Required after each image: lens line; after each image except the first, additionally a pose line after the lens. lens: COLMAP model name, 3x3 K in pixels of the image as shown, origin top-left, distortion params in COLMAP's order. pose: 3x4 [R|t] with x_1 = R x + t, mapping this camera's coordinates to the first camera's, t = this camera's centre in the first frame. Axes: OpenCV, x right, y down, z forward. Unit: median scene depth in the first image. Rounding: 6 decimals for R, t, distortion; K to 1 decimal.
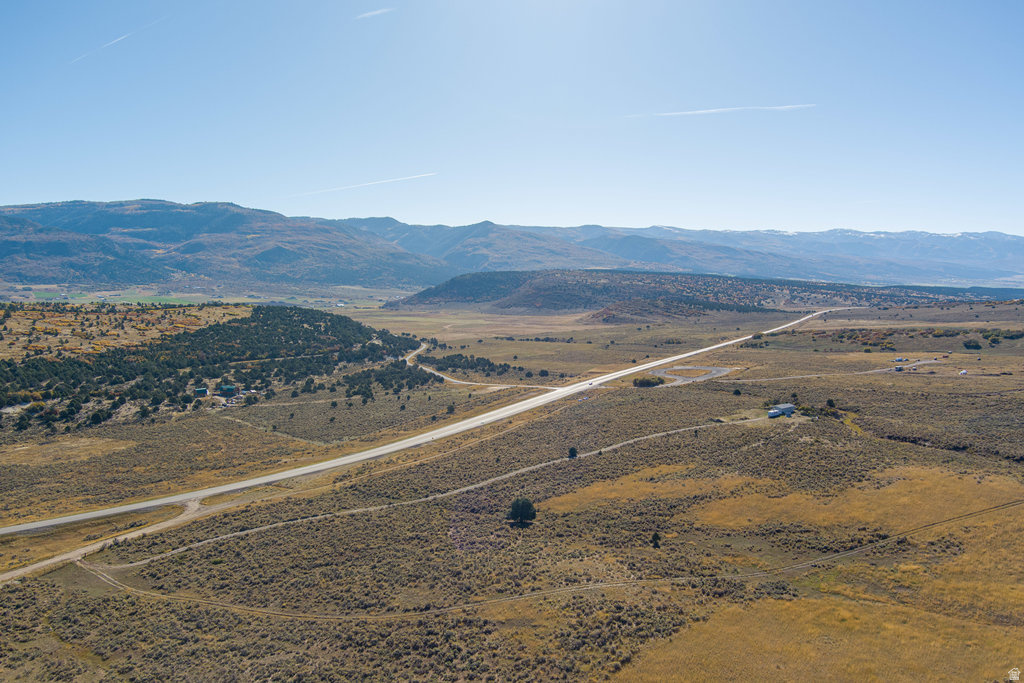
lens RADIAL K [[829.6, 0, 509.7], [0, 829.6, 343.1], [0, 0, 1]] dist [-0.063059, 0.008214]
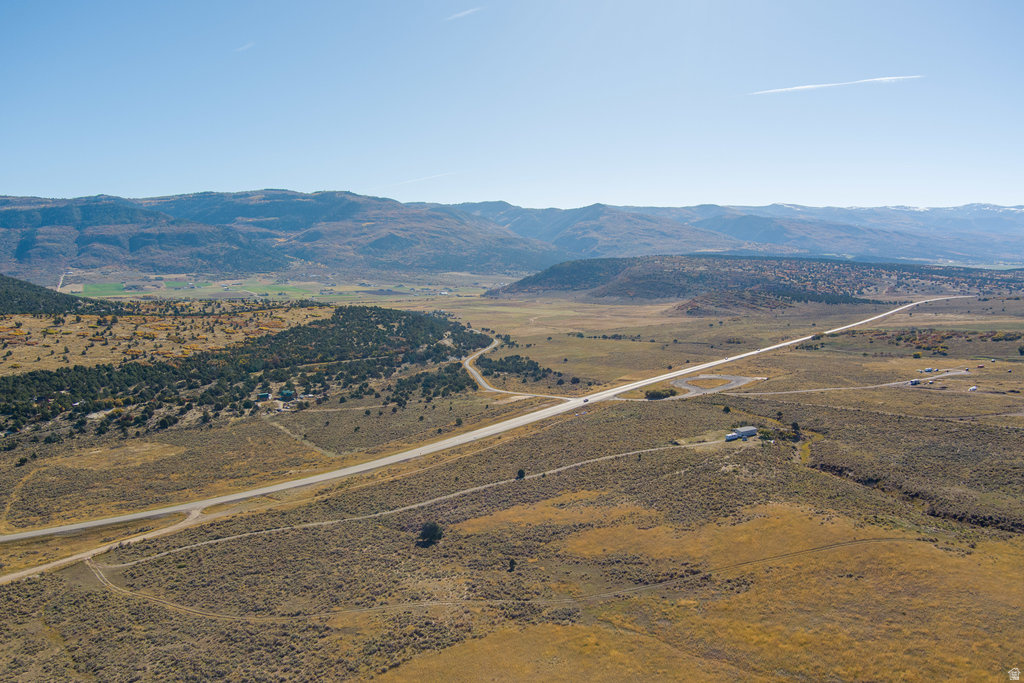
lens RADIAL K [[829.6, 0, 512.5], [0, 829.6, 342.1], [0, 0, 1]] dist [-0.063059, 0.008214]
pose [[0.990228, 0.002449, -0.139434, 0.106802], [0.000733, 0.999741, 0.022764, -0.036349], [0.139454, -0.022644, 0.989970, -0.061490]]
